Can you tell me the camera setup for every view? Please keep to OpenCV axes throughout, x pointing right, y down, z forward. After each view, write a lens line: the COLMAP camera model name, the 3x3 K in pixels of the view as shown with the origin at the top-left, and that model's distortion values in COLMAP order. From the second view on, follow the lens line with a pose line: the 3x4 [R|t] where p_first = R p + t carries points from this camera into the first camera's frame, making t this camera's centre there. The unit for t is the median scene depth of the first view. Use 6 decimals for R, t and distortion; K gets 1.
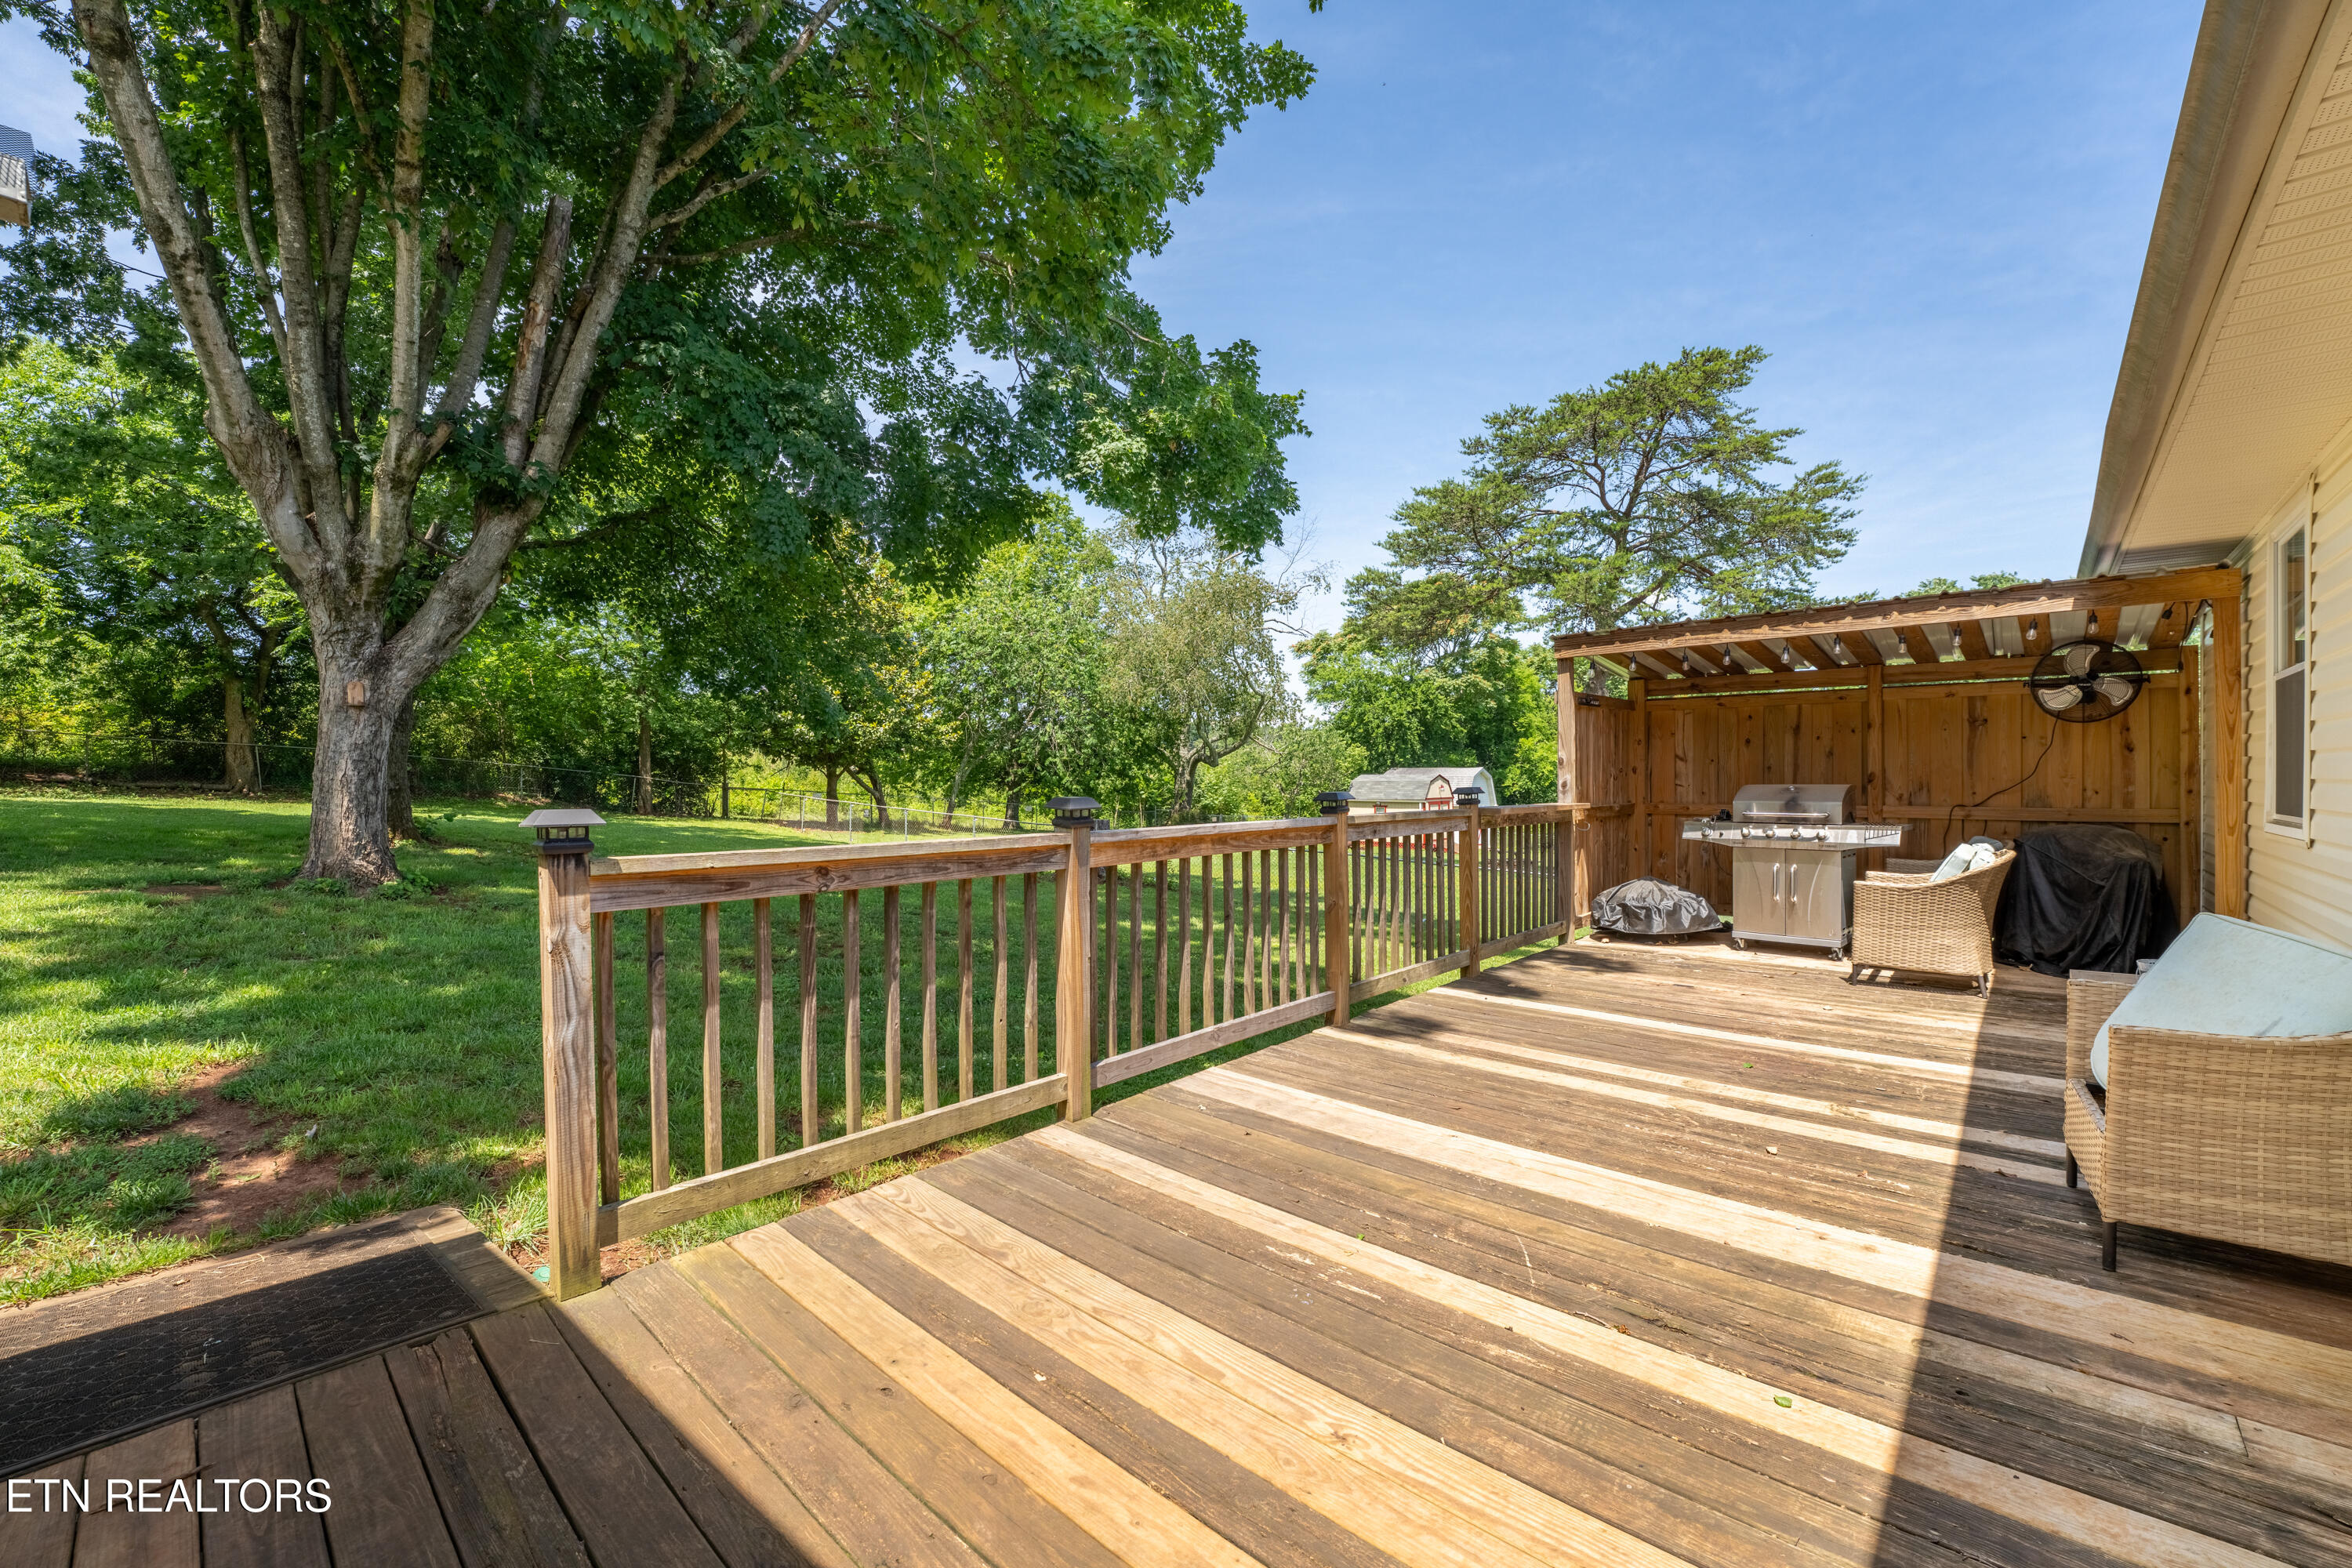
lens RADIAL K [[960.9, 0, 1173.1], [0, 960.9, 782.1], [0, 0, 1]] dist [-0.025623, 0.004214]
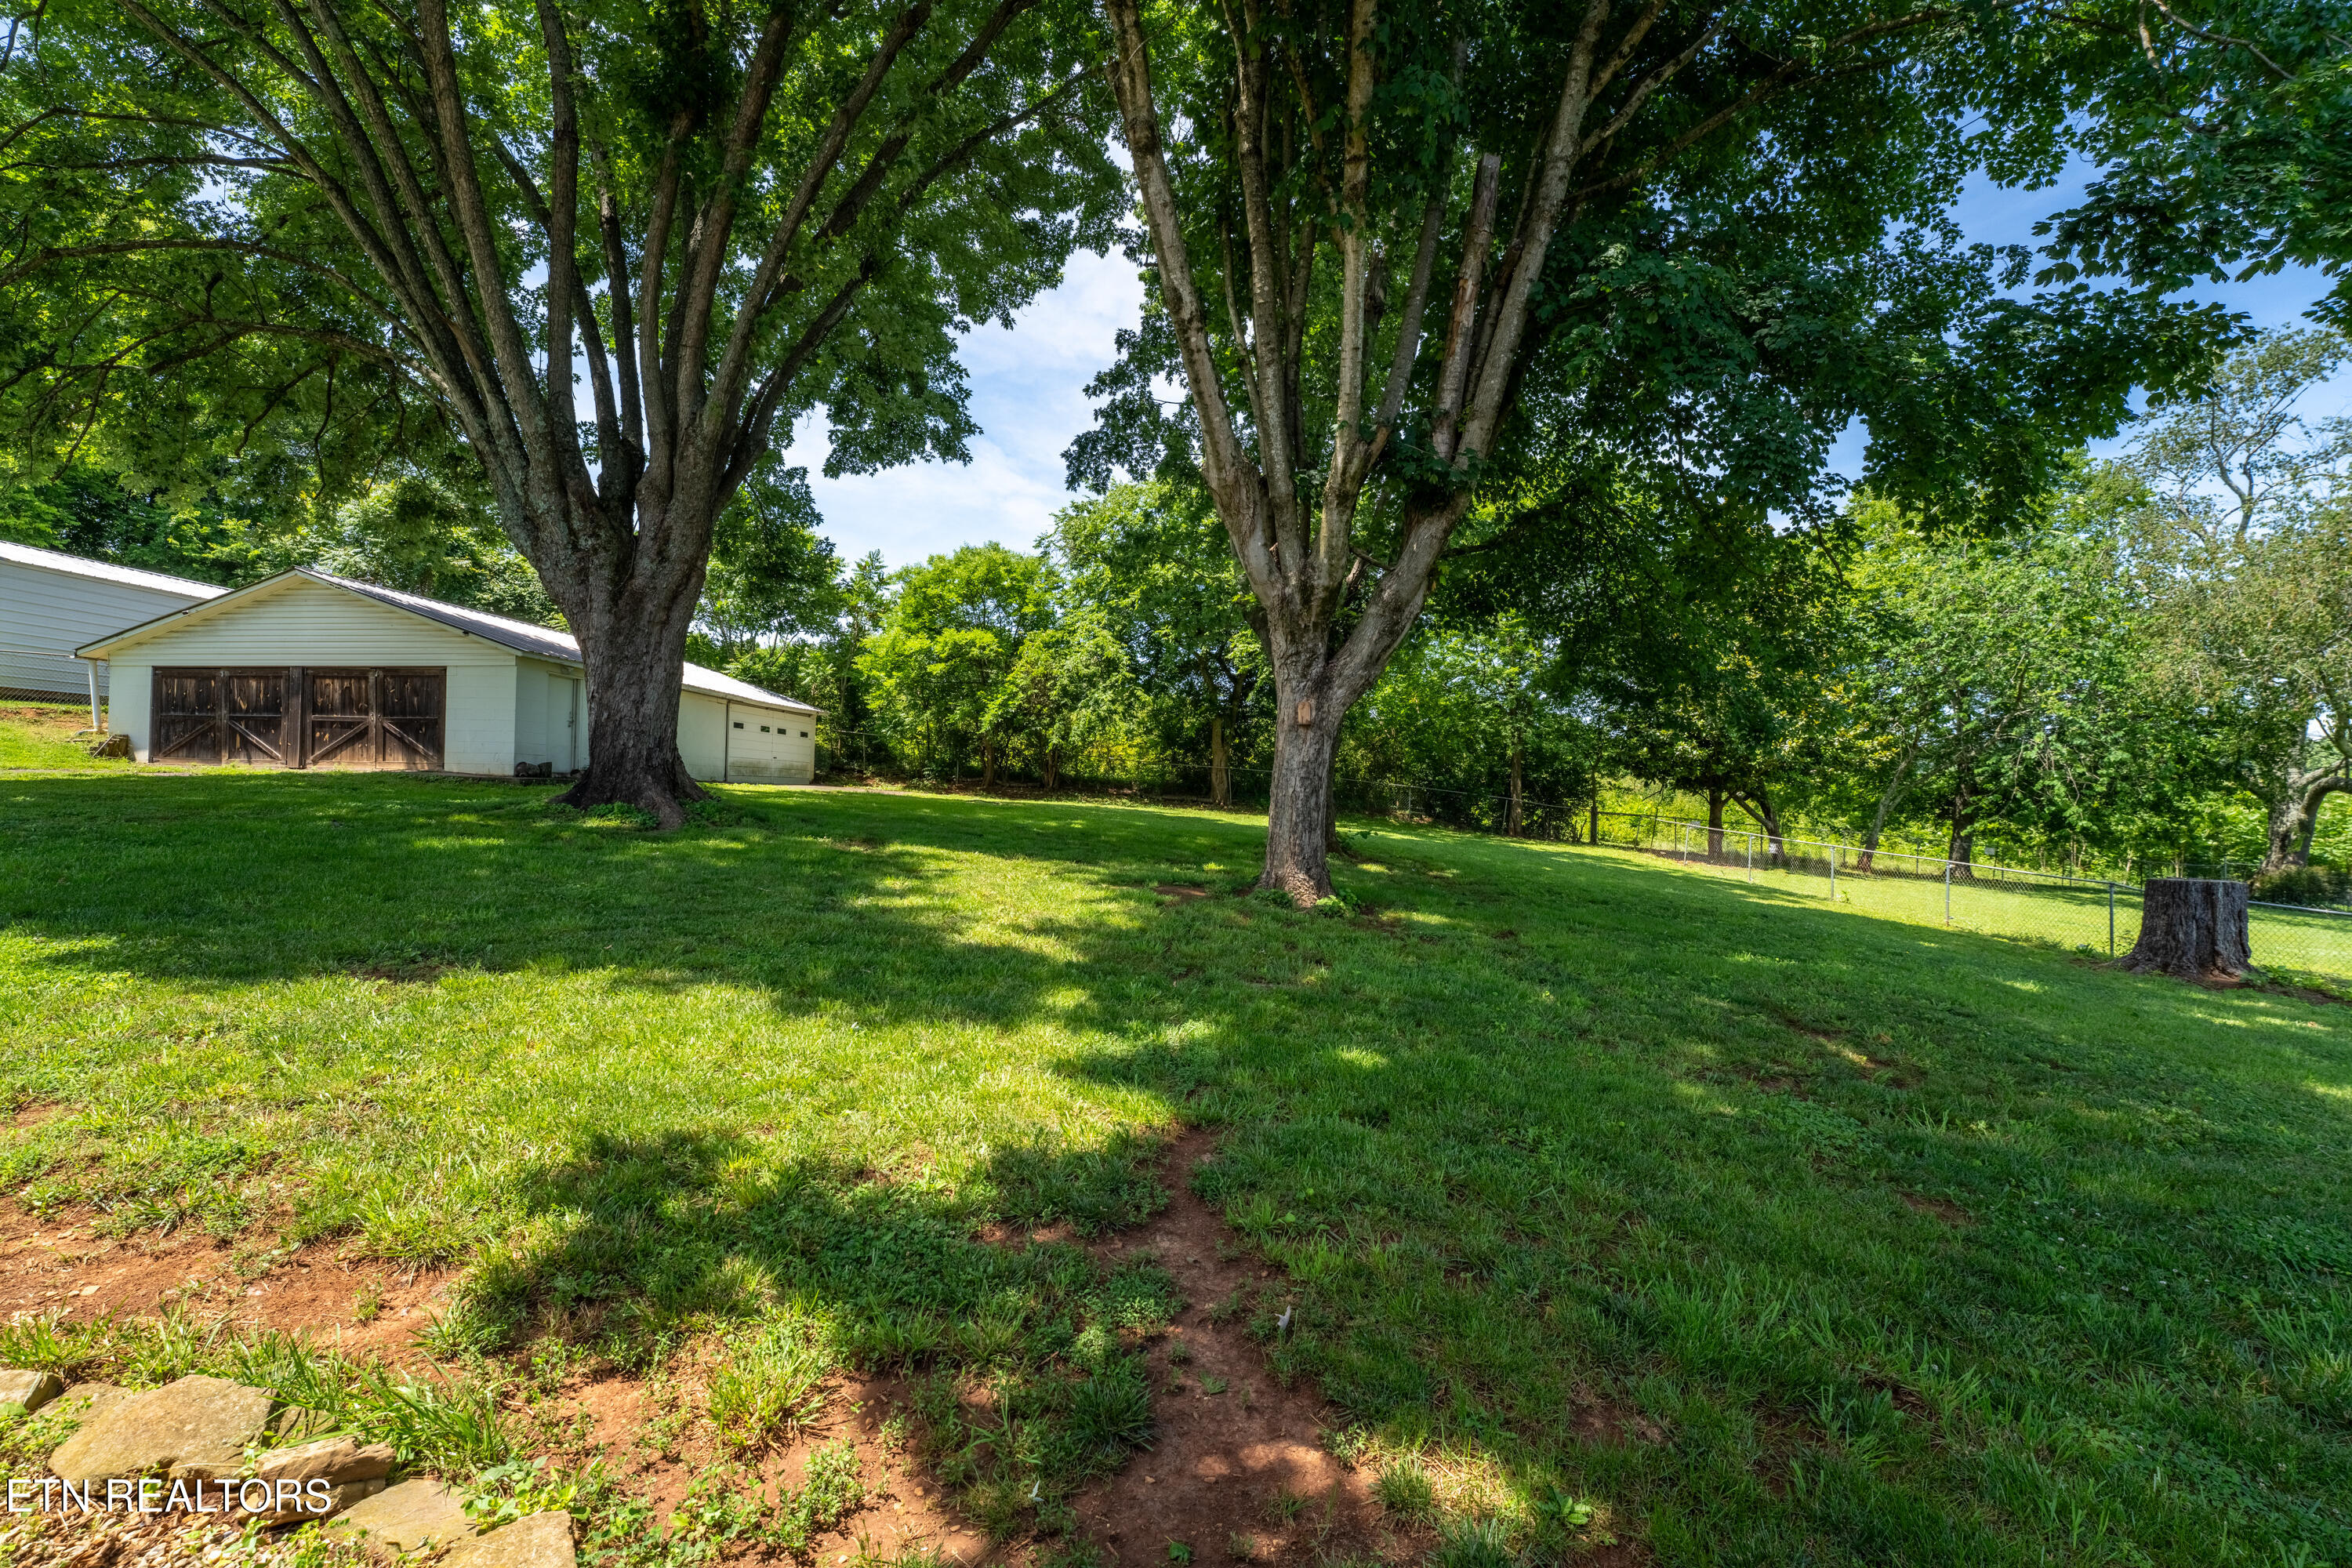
lens RADIAL K [[960.9, 0, 1173.1], [0, 960.9, 782.1], [0, 0, 1]] dist [-0.025623, 0.004214]
pose [[0.675551, 0.005665, -0.737291, -0.068186], [-0.024299, 0.999598, -0.014583, 0.000199], [0.736913, 0.027767, 0.675417, 0.067875]]
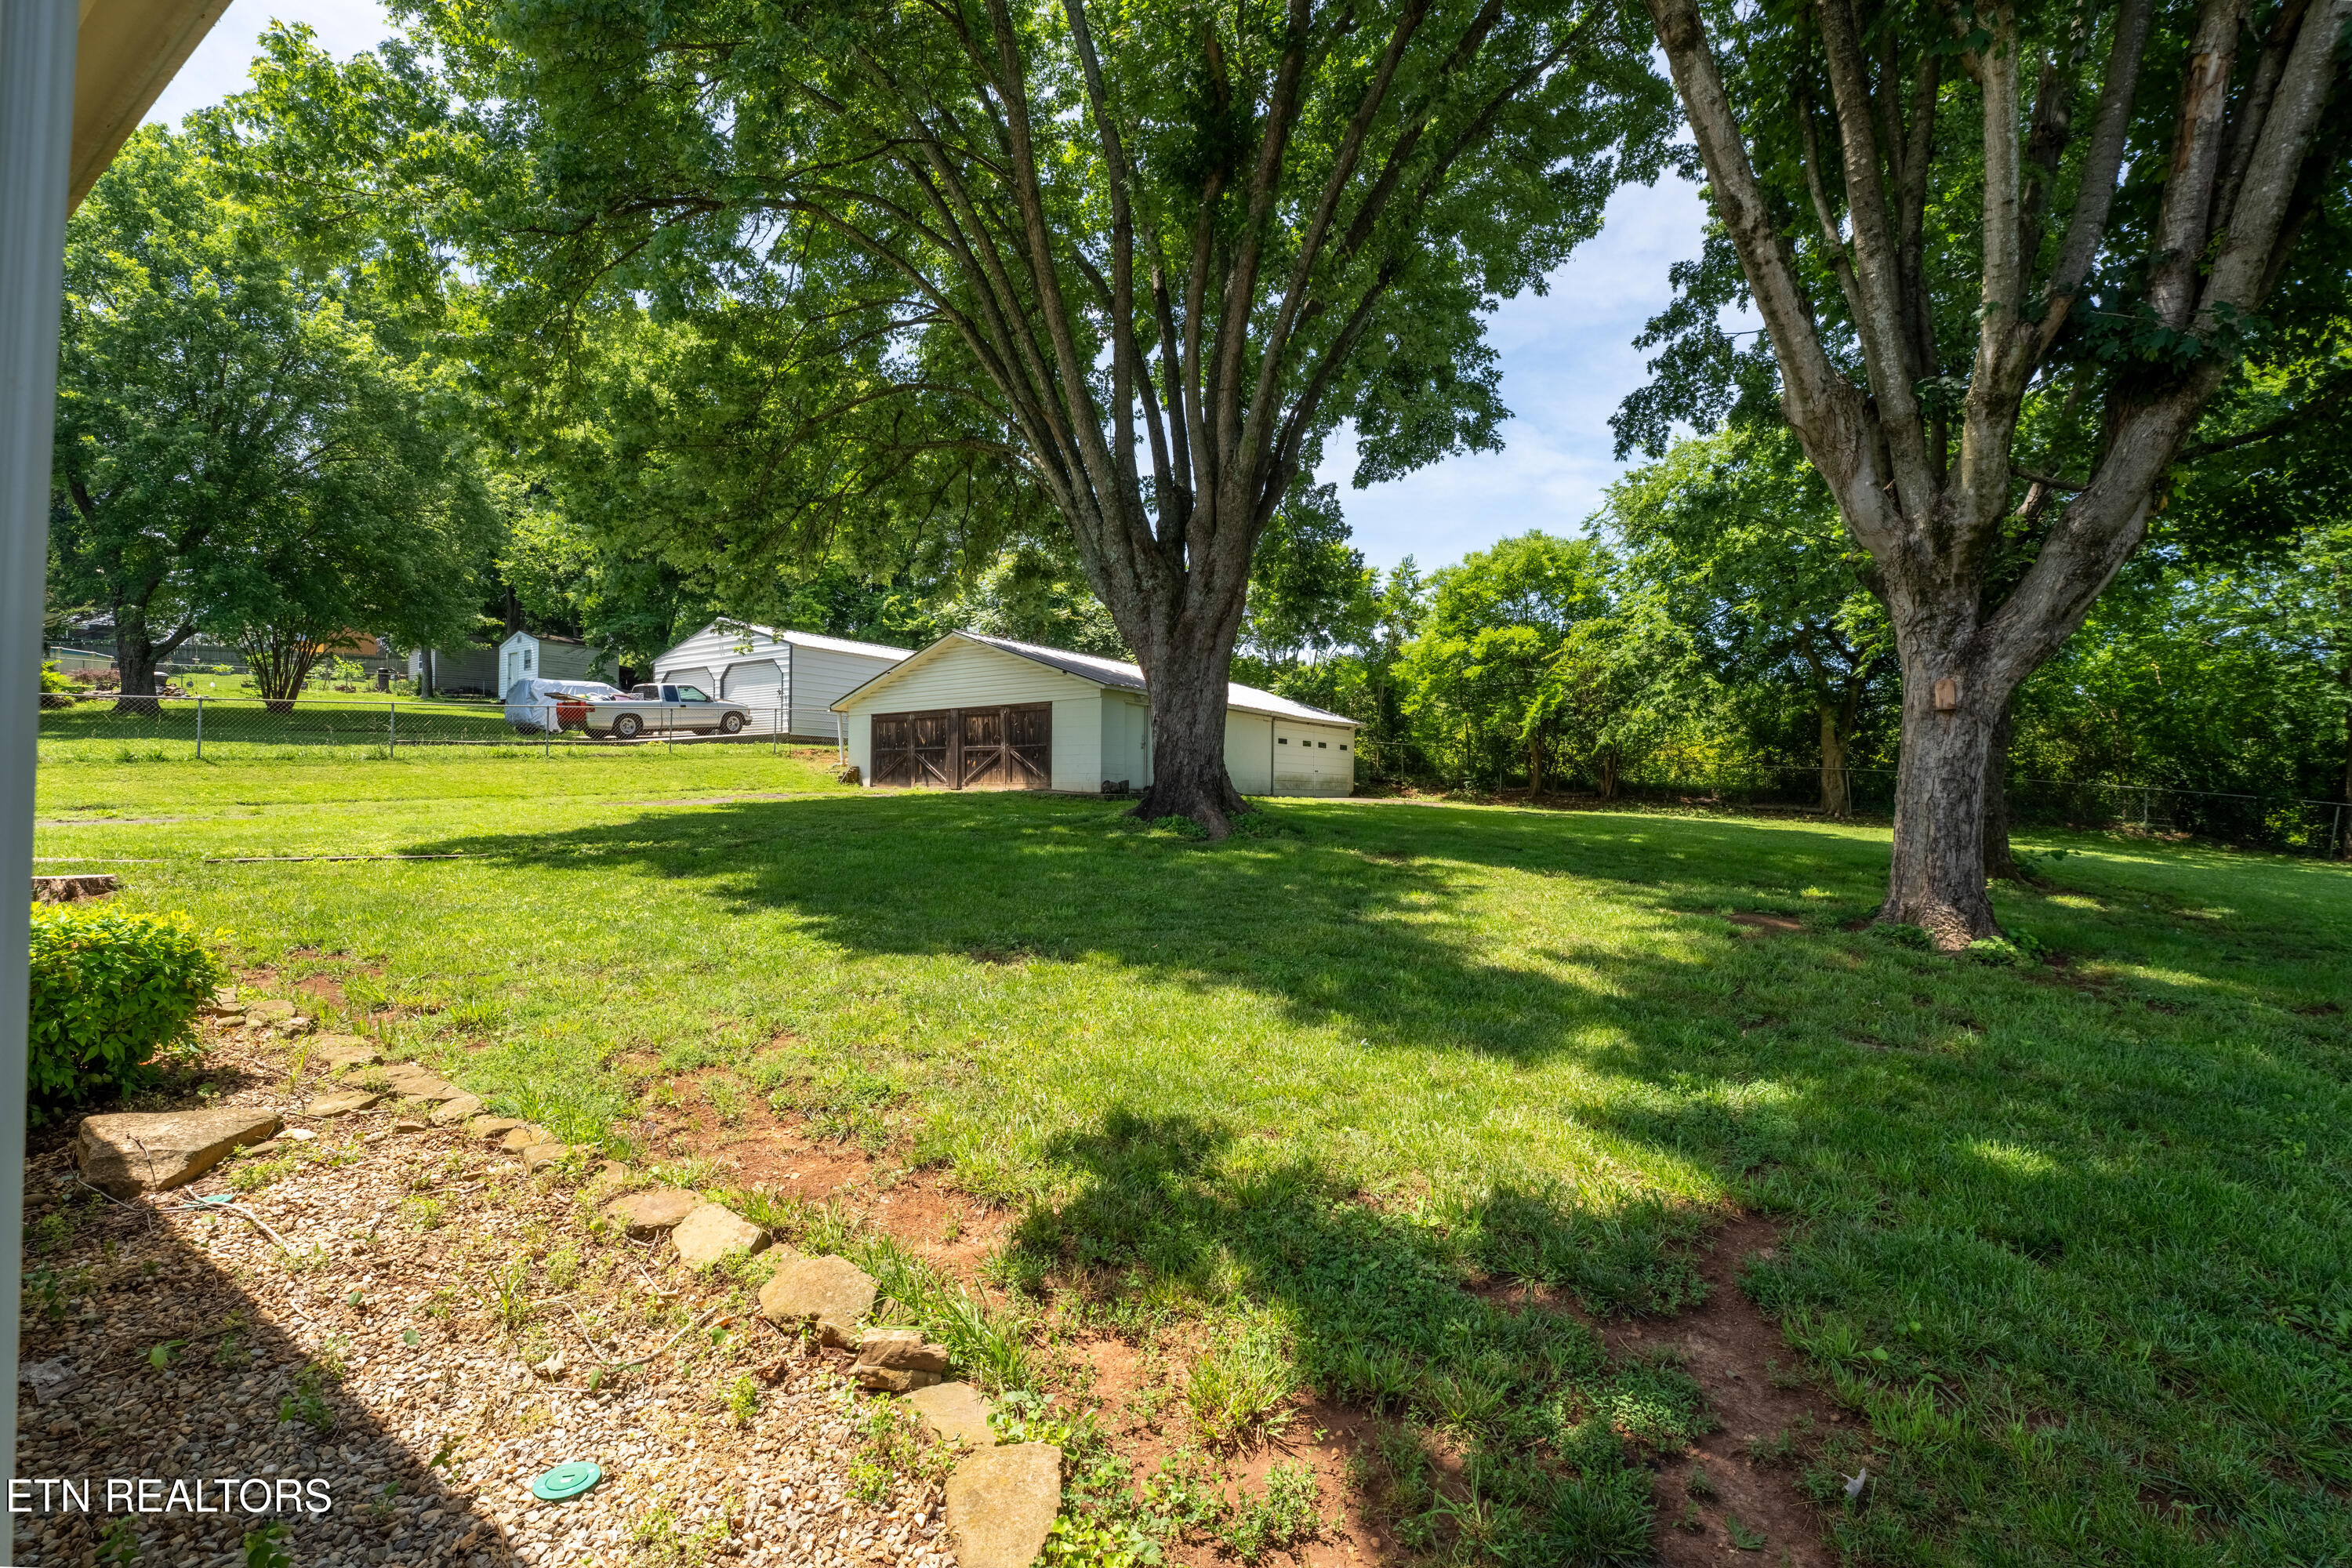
lens RADIAL K [[1002.8, 0, 1171.4], [0, 1002.8, 782.9], [0, 0, 1]] dist [-0.024072, 0.001833]
pose [[0.196006, -0.011261, -0.980538, -0.066581], [-0.013525, 0.999808, -0.014186, 0.000161], [0.980509, 0.016042, 0.195816, 0.074926]]
